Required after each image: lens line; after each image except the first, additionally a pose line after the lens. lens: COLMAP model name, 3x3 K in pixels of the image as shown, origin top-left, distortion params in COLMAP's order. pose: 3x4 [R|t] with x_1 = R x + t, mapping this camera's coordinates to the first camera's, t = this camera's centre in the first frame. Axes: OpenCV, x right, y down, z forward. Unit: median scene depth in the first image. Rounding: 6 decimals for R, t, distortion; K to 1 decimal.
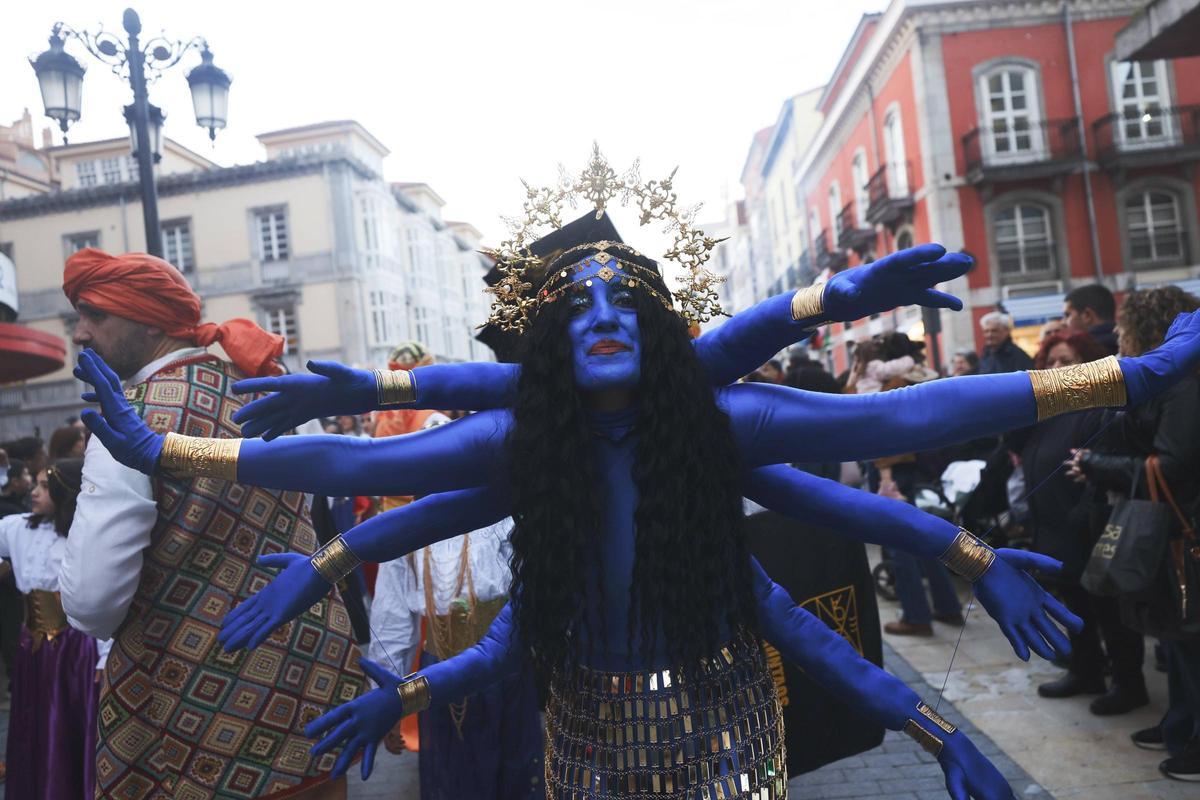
lens RADIAL K [[832.5, 0, 600.0], [0, 832.5, 400.0], [0, 0, 1]] dist [-0.004733, -0.001868]
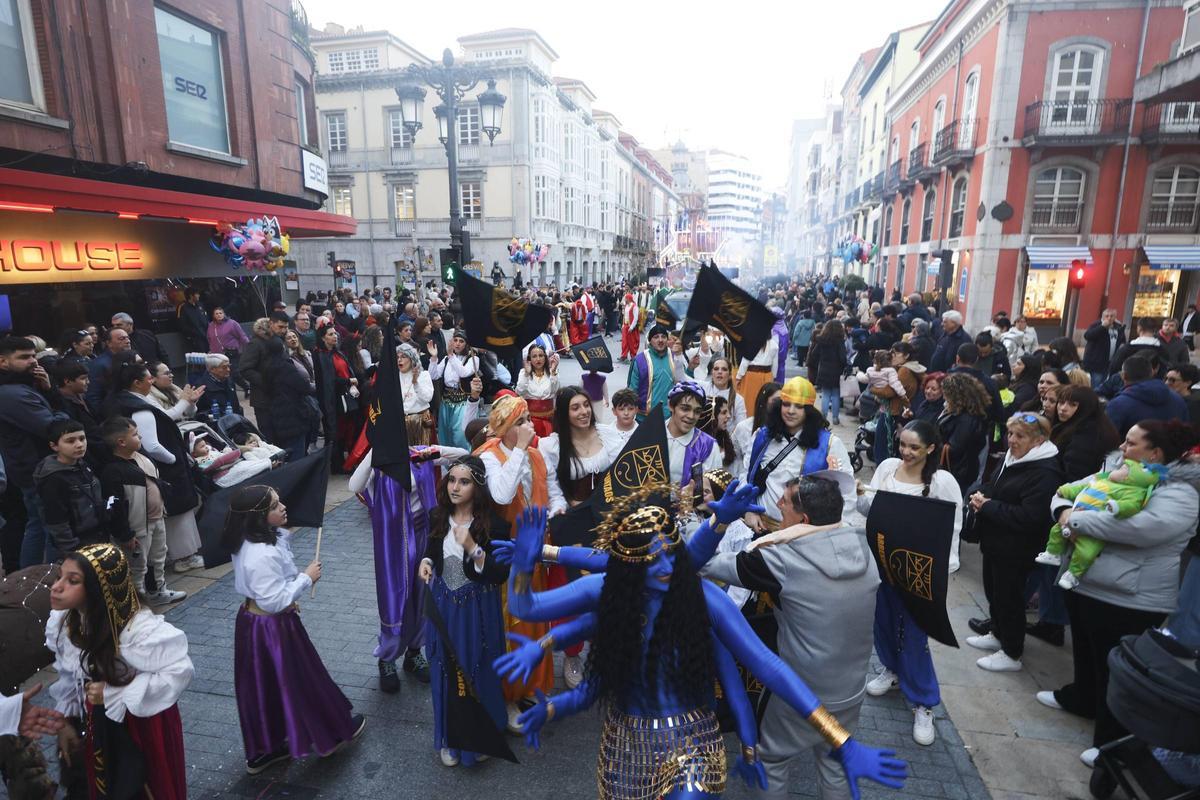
lens RADIAL K [[651.1, 0, 594.6], [0, 651.1, 401.1], [0, 0, 1]] dist [-0.001586, -0.001729]
pose [[0.983186, 0.136172, -0.121662, -0.011656], [-0.106157, 0.968338, 0.225946, -0.036909], [0.148577, -0.209232, 0.966513, -0.092493]]
